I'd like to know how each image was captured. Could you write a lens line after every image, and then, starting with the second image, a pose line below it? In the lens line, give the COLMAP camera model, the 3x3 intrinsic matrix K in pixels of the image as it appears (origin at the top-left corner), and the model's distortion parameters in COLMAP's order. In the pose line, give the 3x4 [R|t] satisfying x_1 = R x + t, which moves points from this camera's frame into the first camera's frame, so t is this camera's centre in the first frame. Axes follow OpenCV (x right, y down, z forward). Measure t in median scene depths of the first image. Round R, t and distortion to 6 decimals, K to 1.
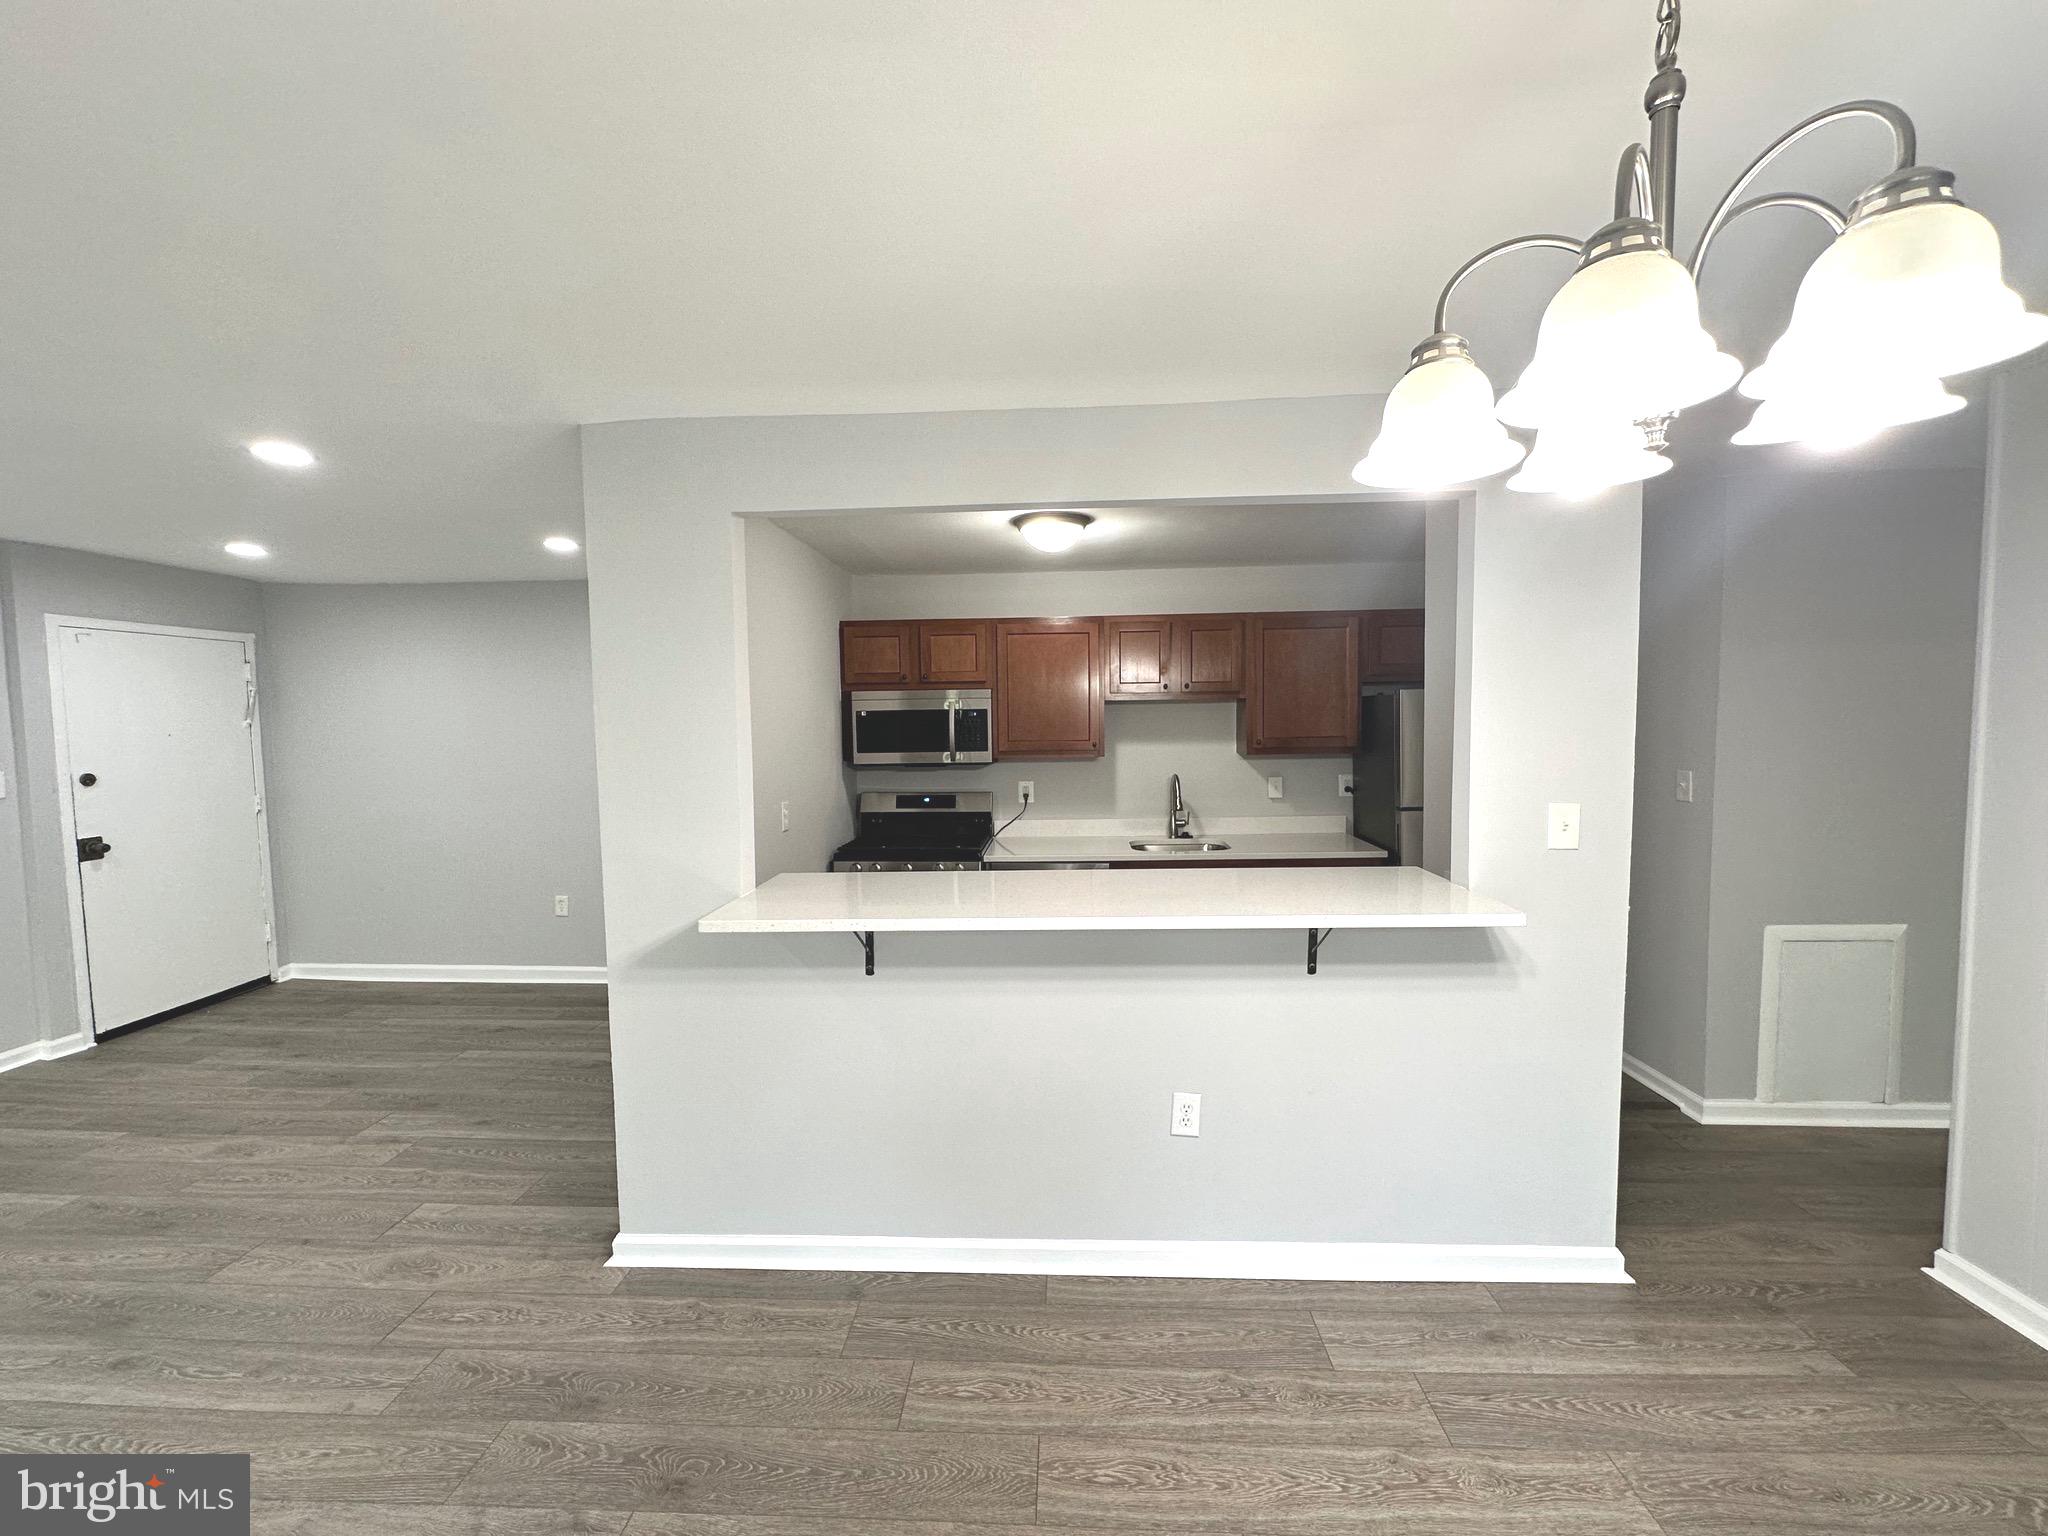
lens RADIAL K [[818.5, 0, 1024.5], [0, 818.5, 766.7], [0, 0, 1]] dist [-0.003574, 0.000887]
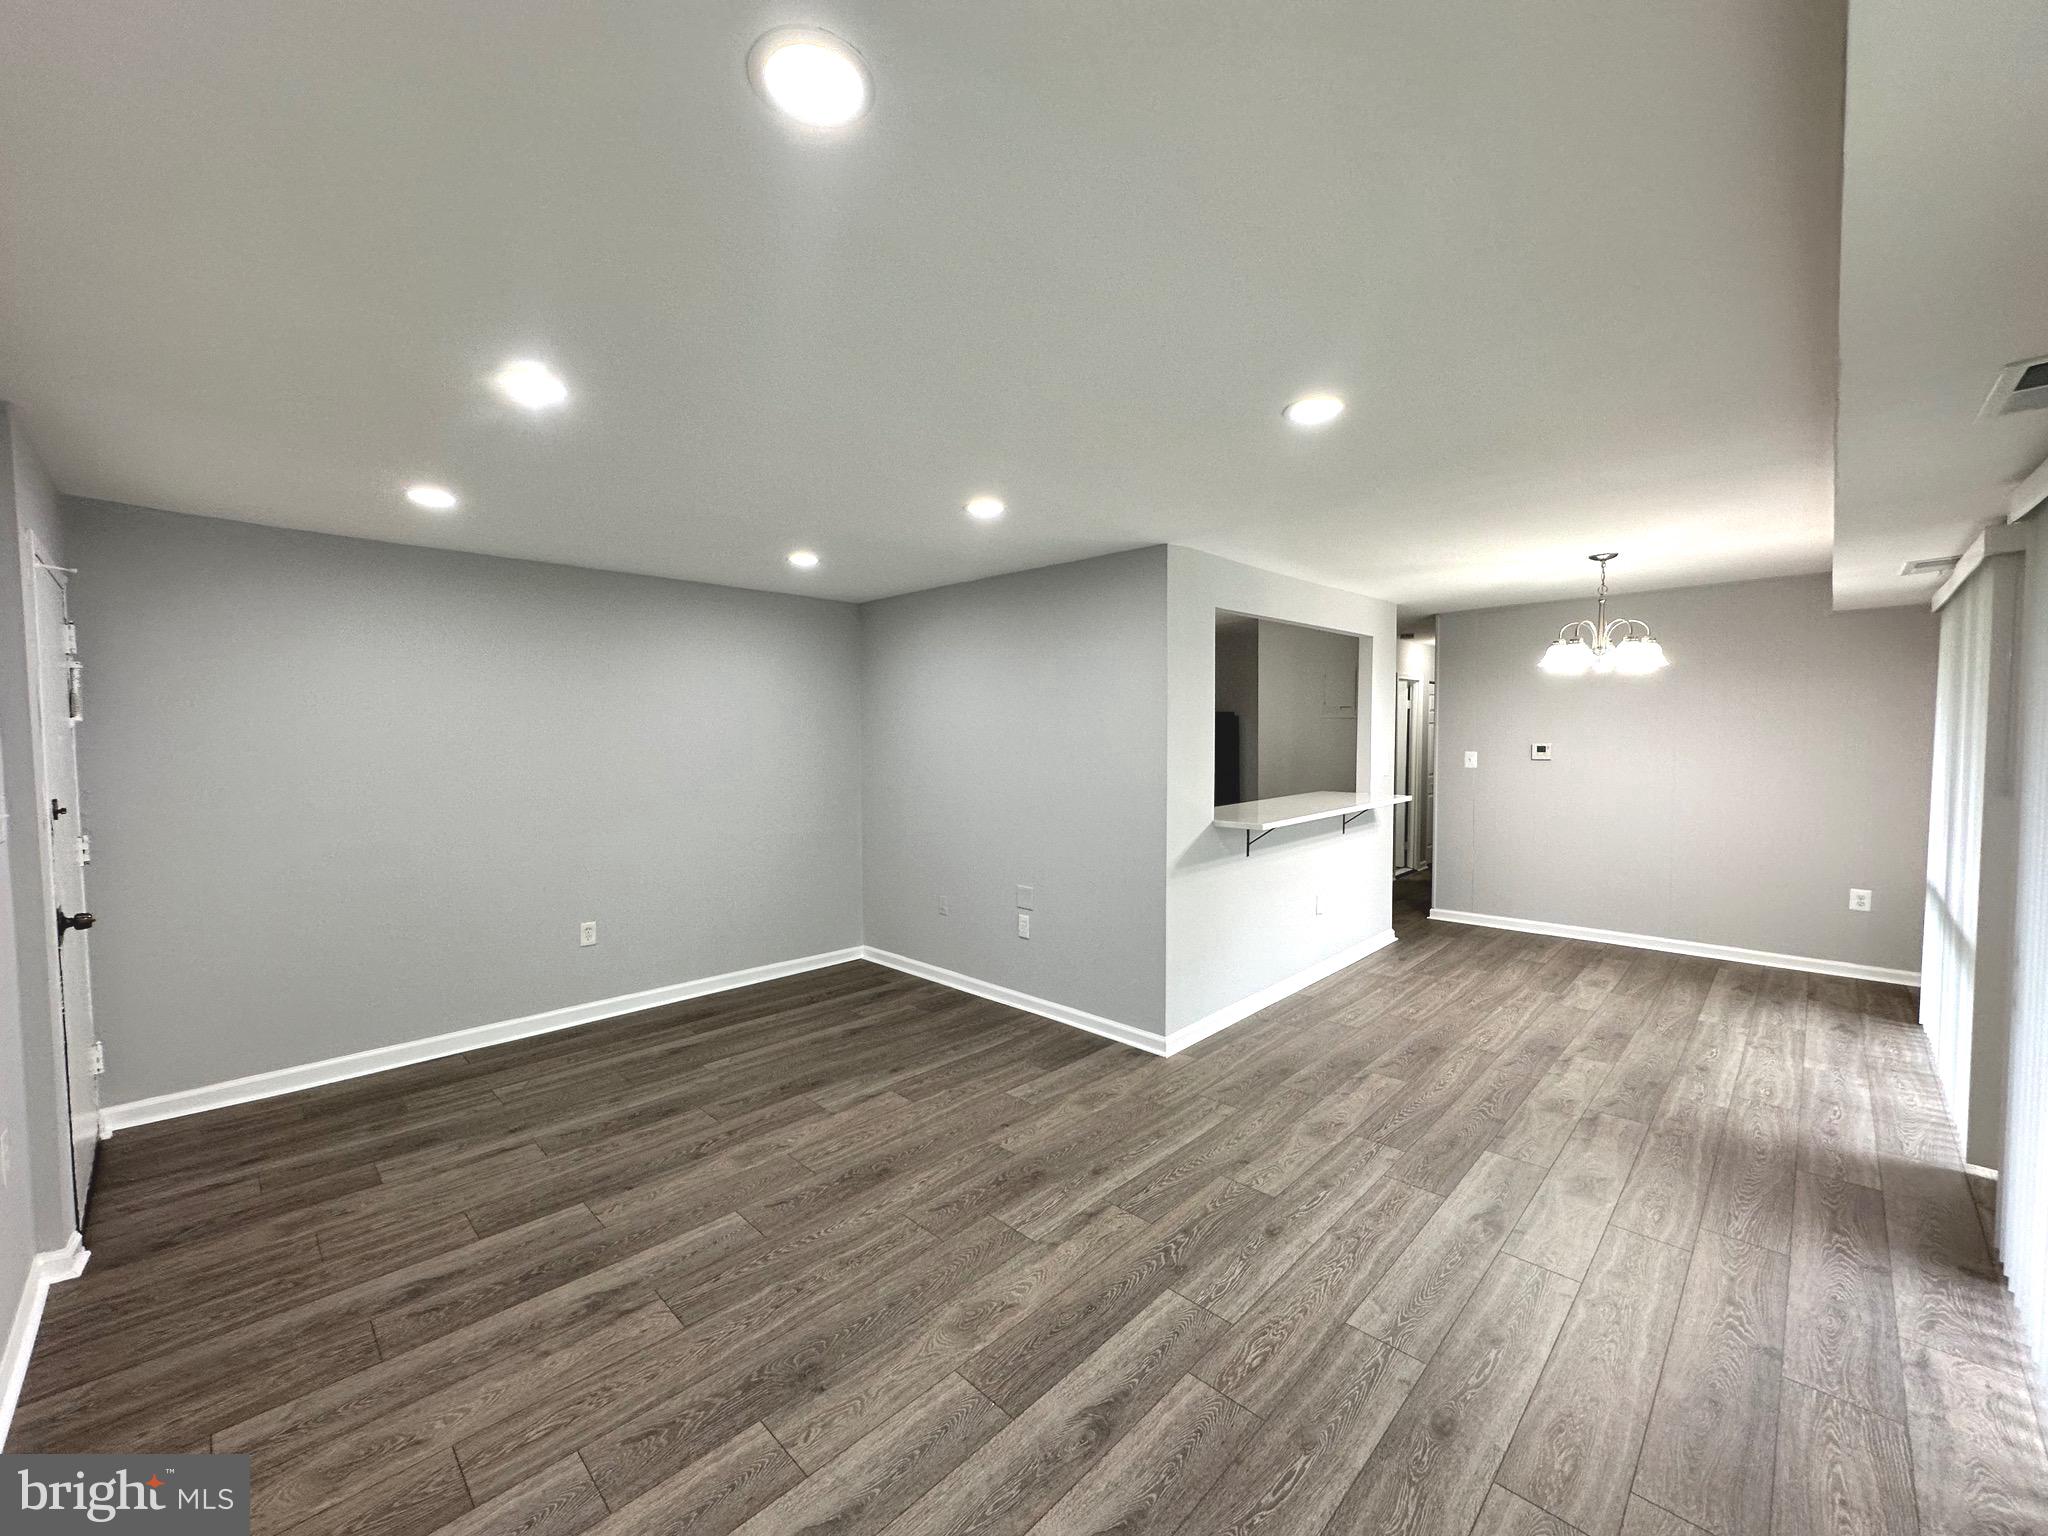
lens RADIAL K [[818.5, 0, 1026.0], [0, 818.5, 766.4], [0, 0, 1]] dist [-0.003574, 0.000887]
pose [[0.663625, -0.024815, 0.747653, -1.200728], [0.045220, 0.998953, -0.006981, 0.022339], [-0.746697, 0.038442, 0.664053, 0.071390]]
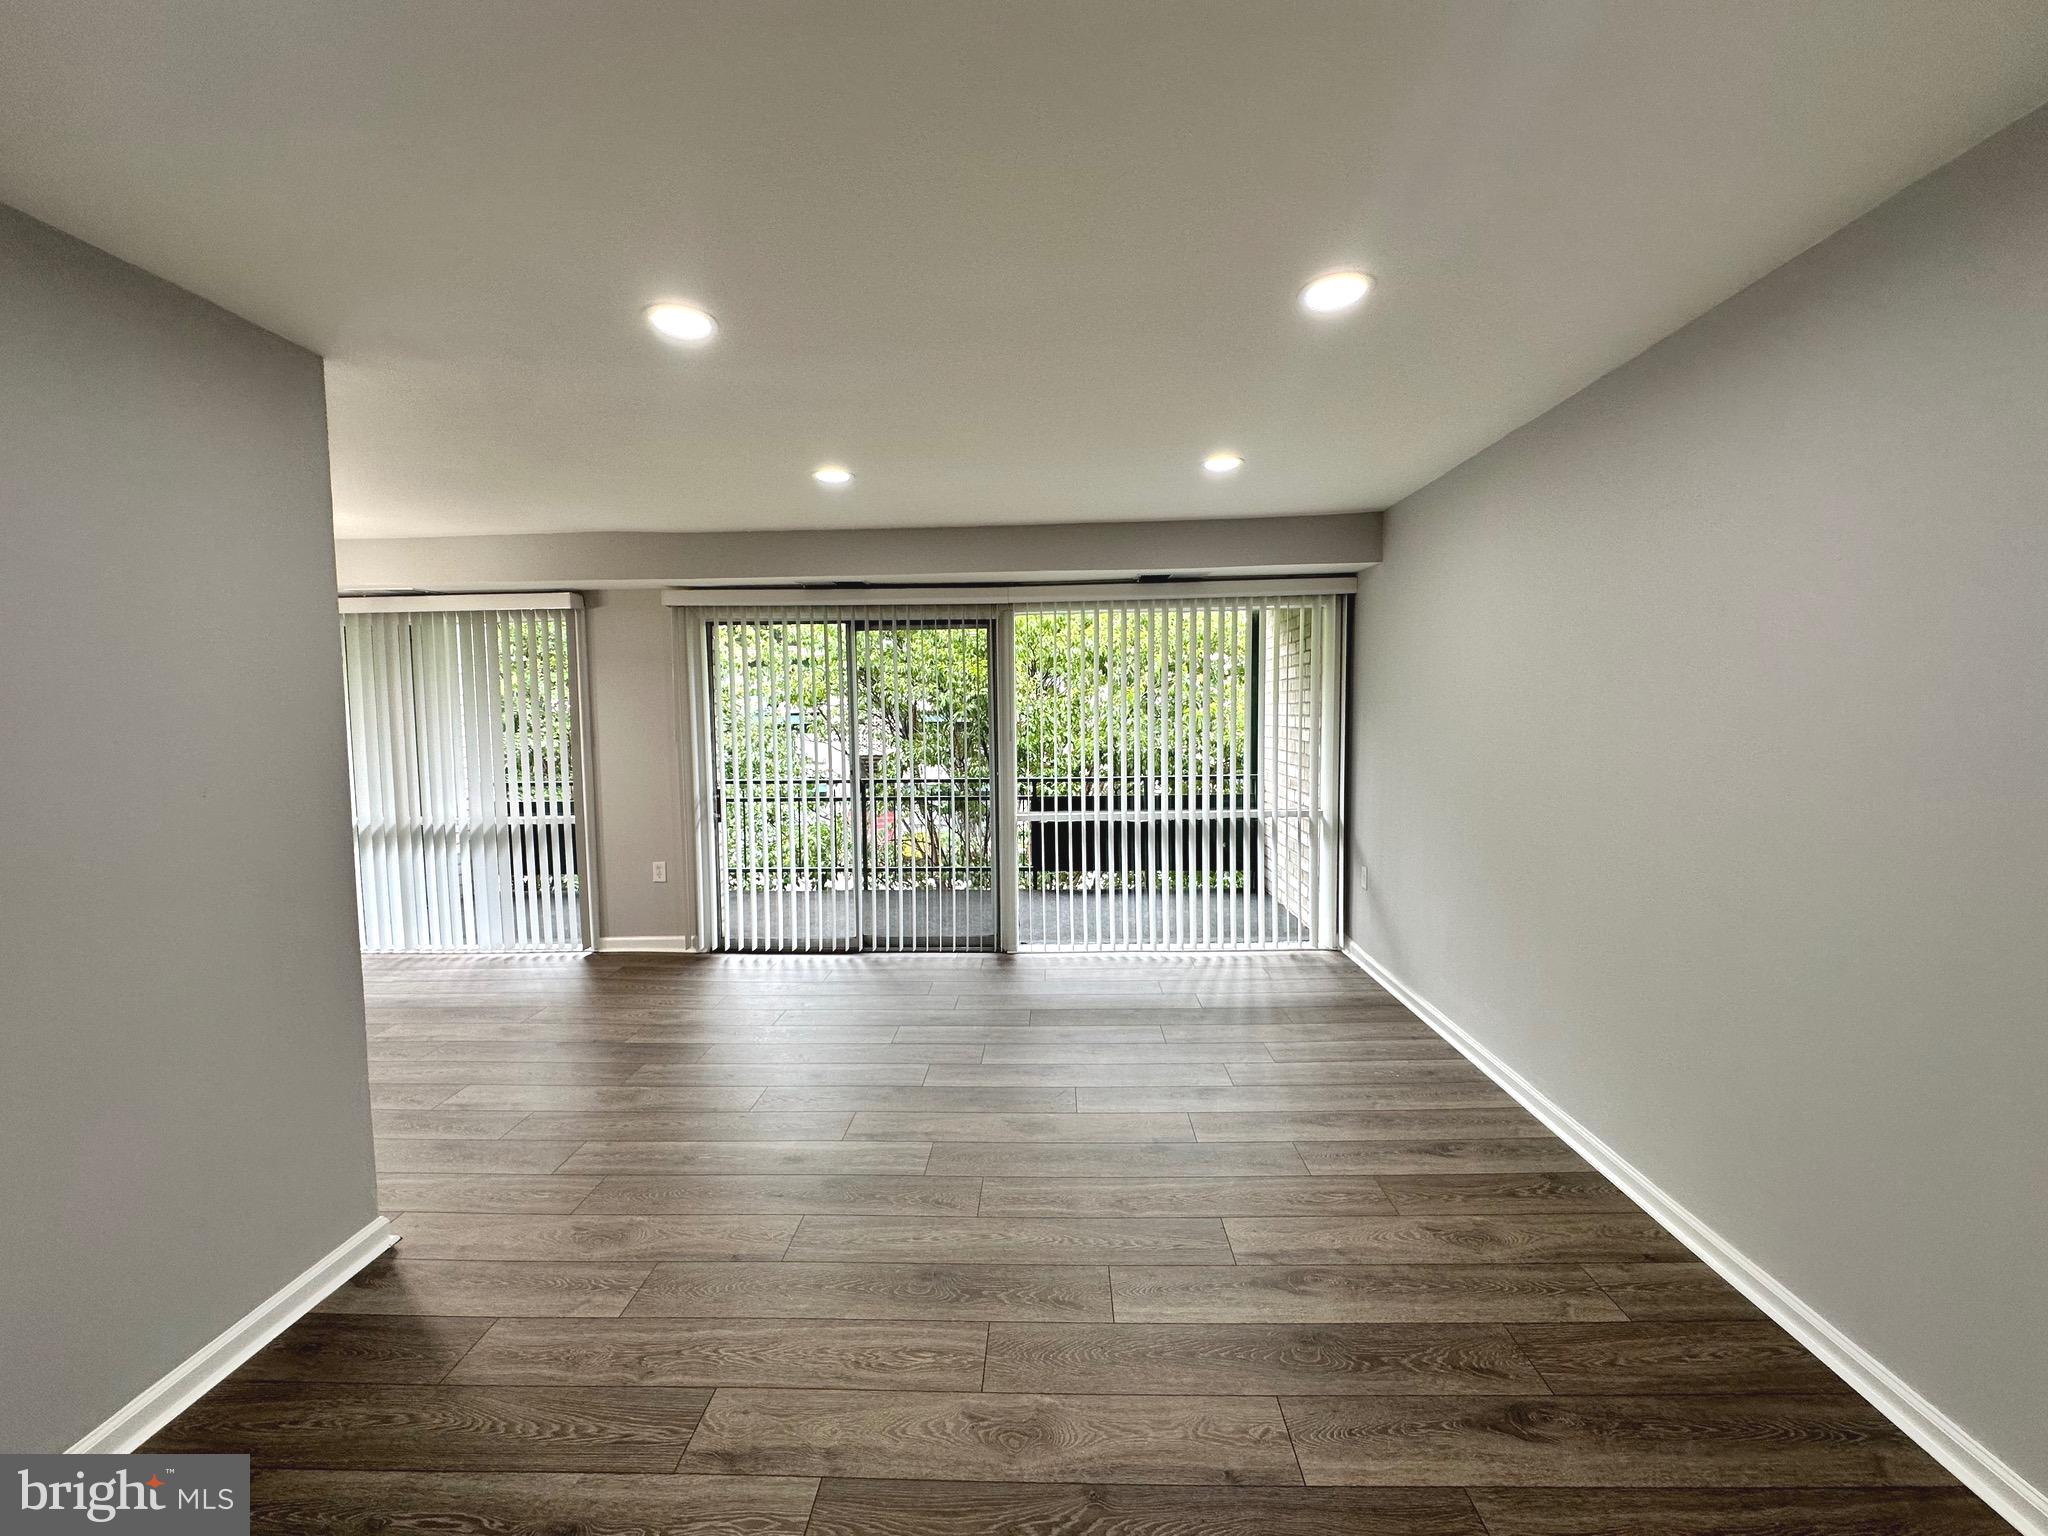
lens RADIAL K [[818.5, 0, 1025.1], [0, 818.5, 761.3], [0, 0, 1]] dist [-0.003574, 0.000887]
pose [[-0.999459, 0.029730, -0.014091, -0.797024], [0.027710, 0.991568, 0.126587, -0.033298], [0.017735, 0.126128, -0.991855, 1.207211]]
